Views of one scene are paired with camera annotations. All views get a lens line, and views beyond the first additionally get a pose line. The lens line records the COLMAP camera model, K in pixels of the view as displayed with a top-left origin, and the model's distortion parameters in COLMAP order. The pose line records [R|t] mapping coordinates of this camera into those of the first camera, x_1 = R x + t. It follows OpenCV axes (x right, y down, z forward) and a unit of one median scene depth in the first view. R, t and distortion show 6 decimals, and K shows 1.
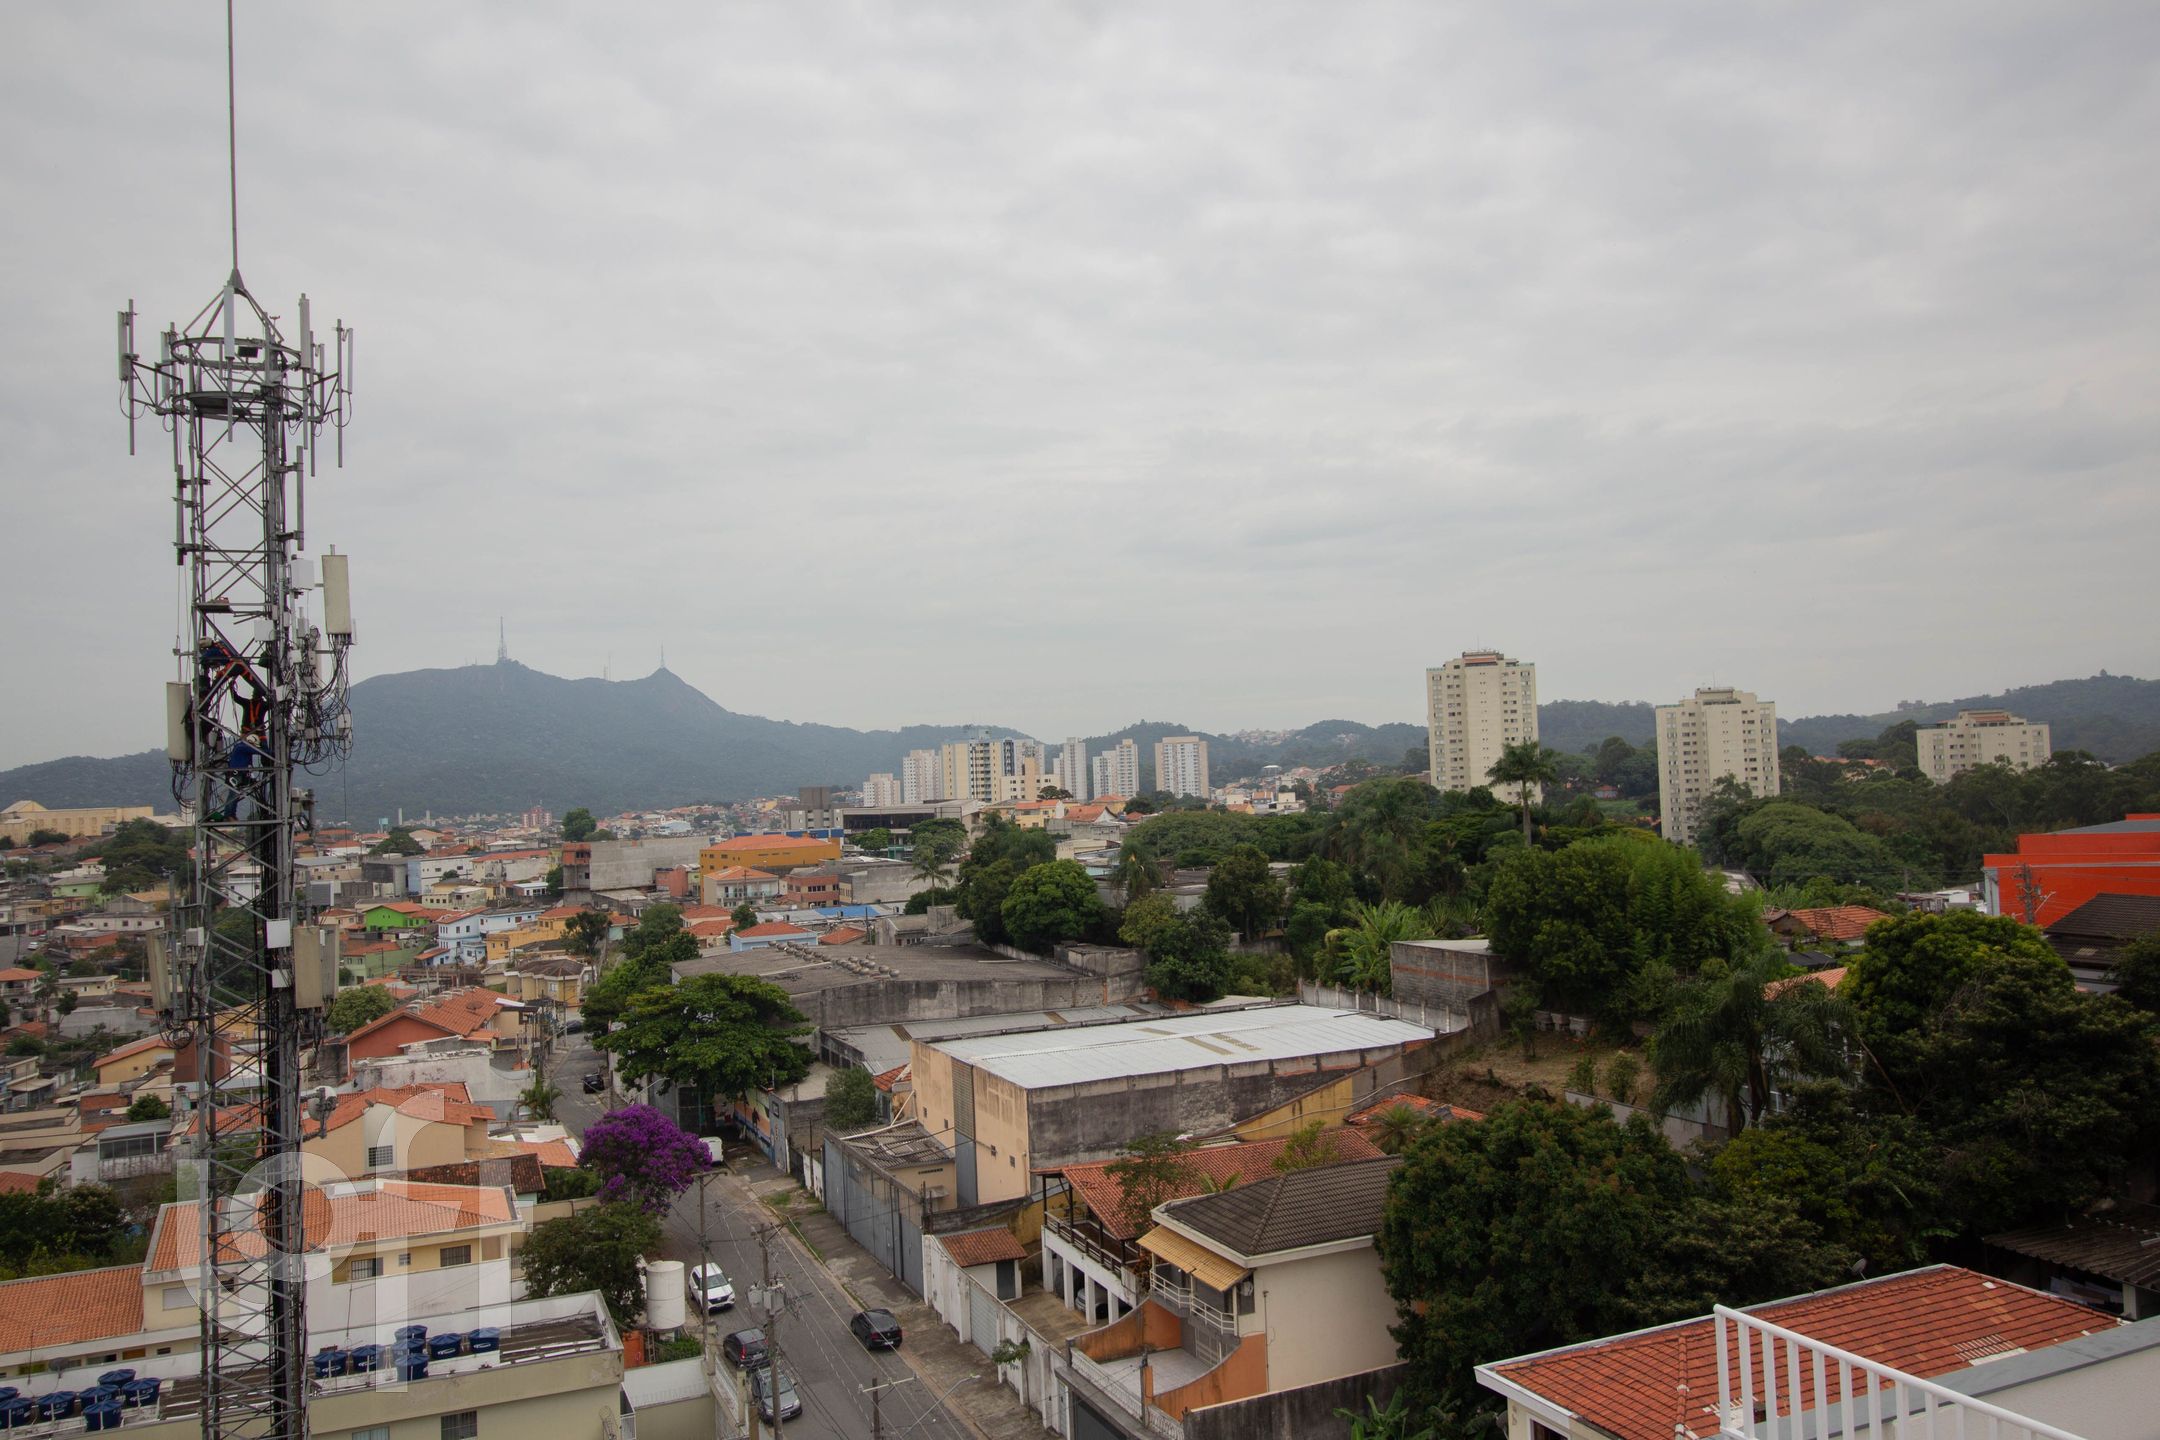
lens RADIAL K [[1645.1, 0, 1073.0], [0, 1645.1, 720.7], [0, 0, 1]] dist [0.003381, 0.004931]
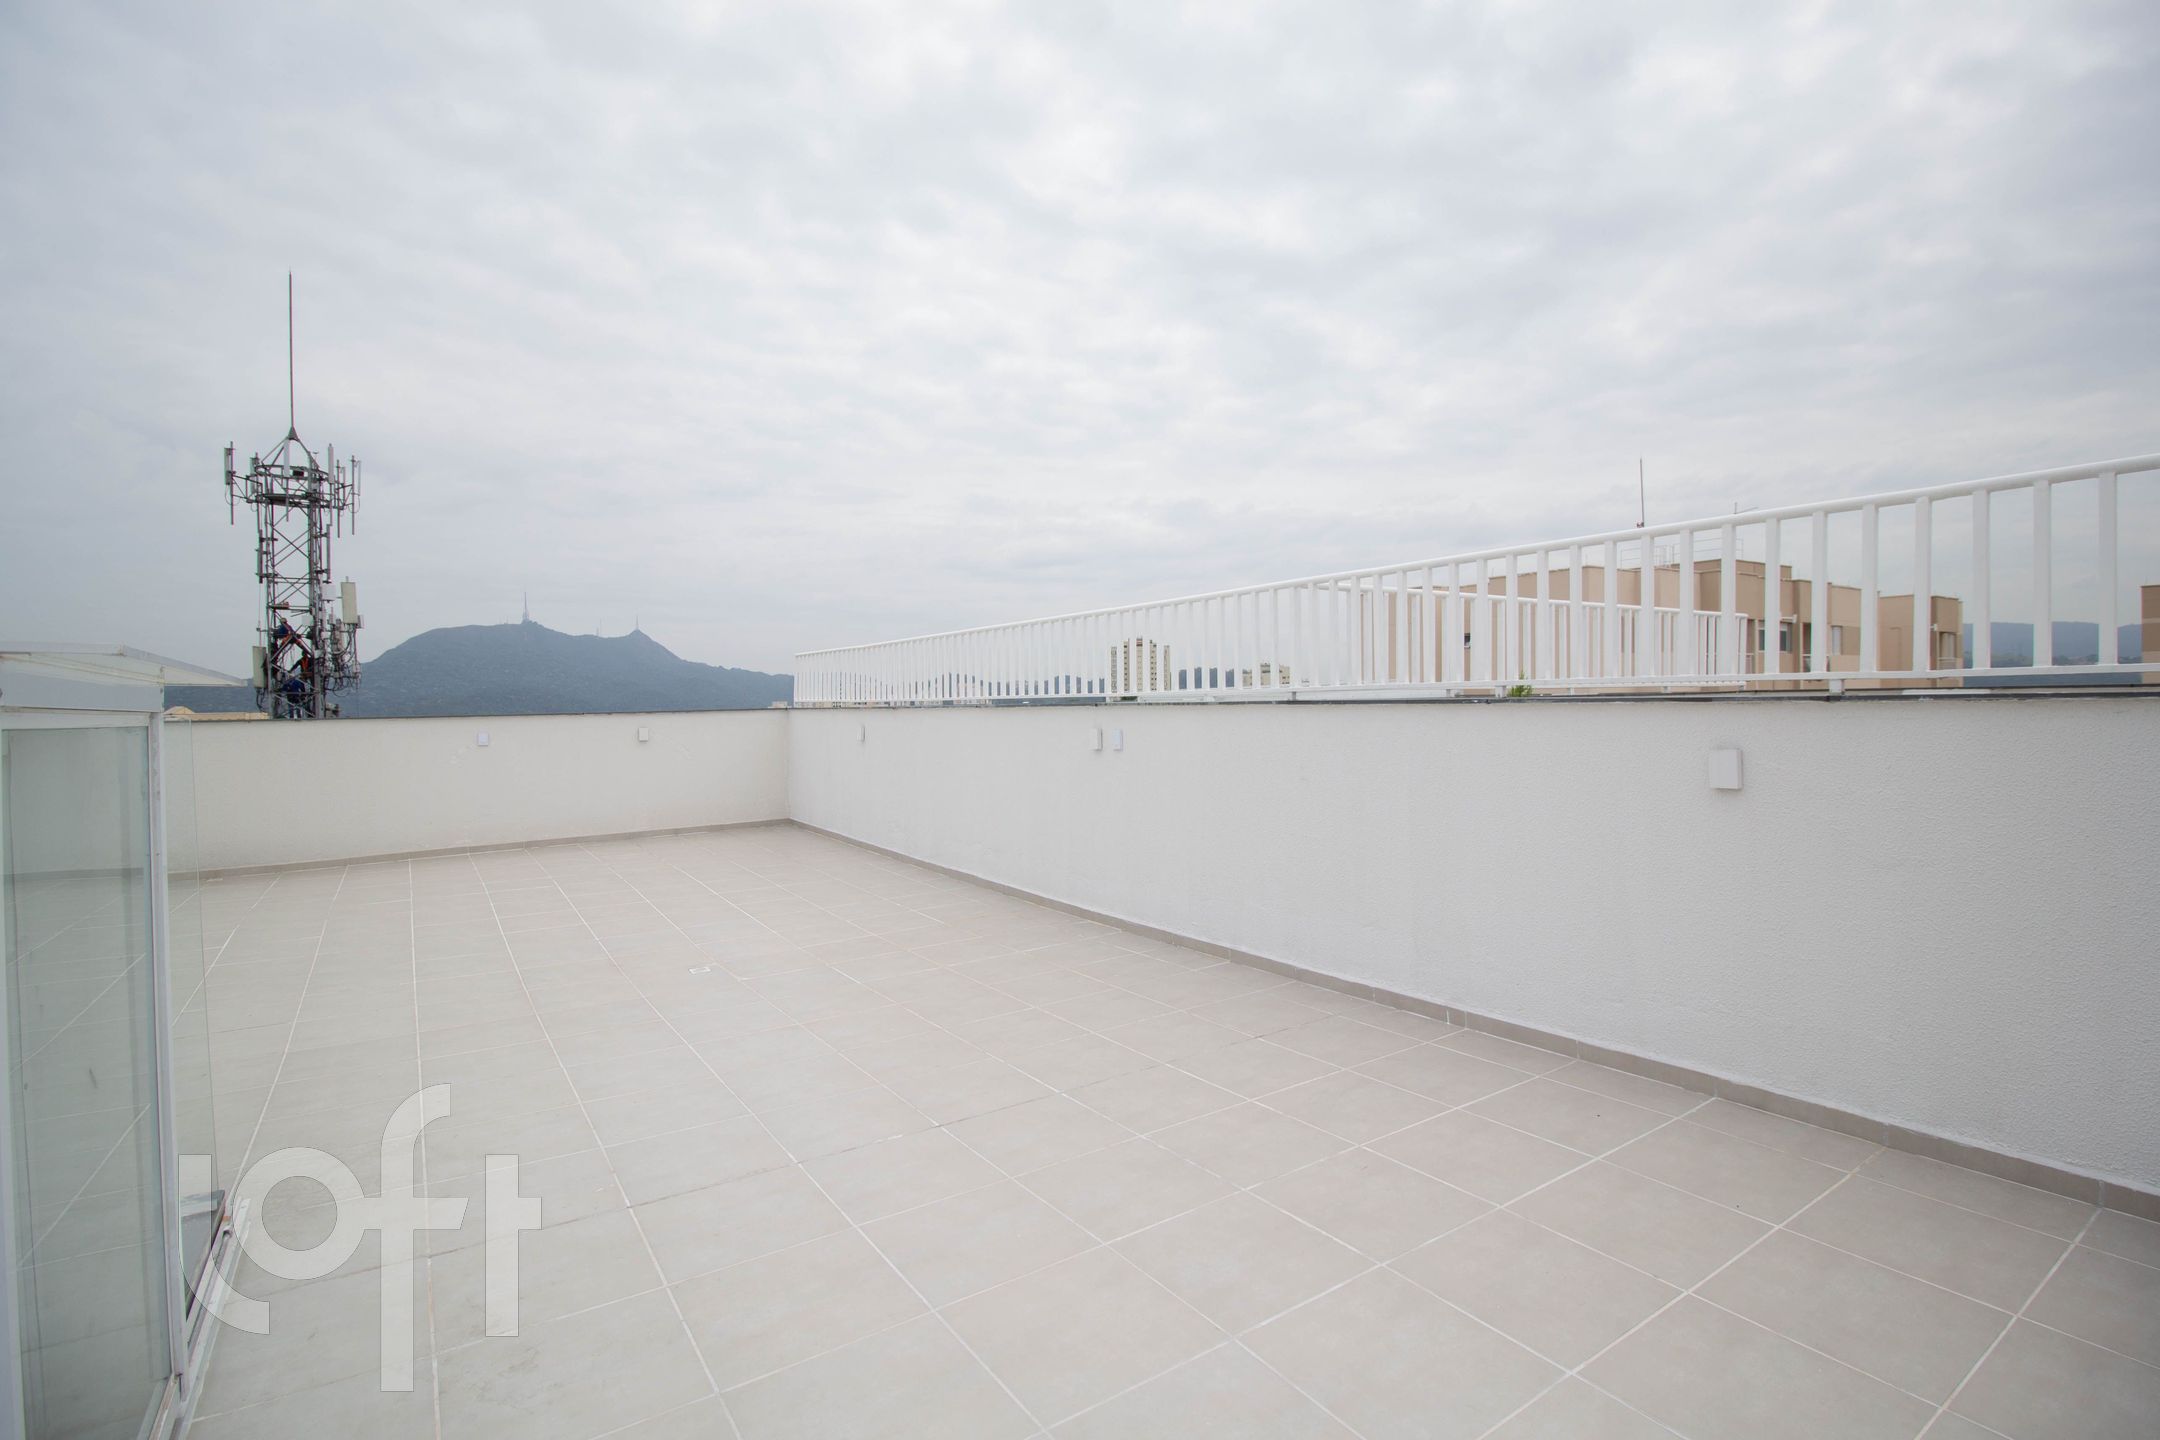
lens RADIAL K [[1014.5, 0, 1084.3], [0, 1014.5, 721.8], [0, 0, 1]] dist [-0.010060, -0.008730]
pose [[0.985738, 0.019180, 0.167189, 0.197221], [-0.027198, 0.998580, 0.045798, -0.014993], [-0.166074, -0.049692, 0.984861, -0.292763]]
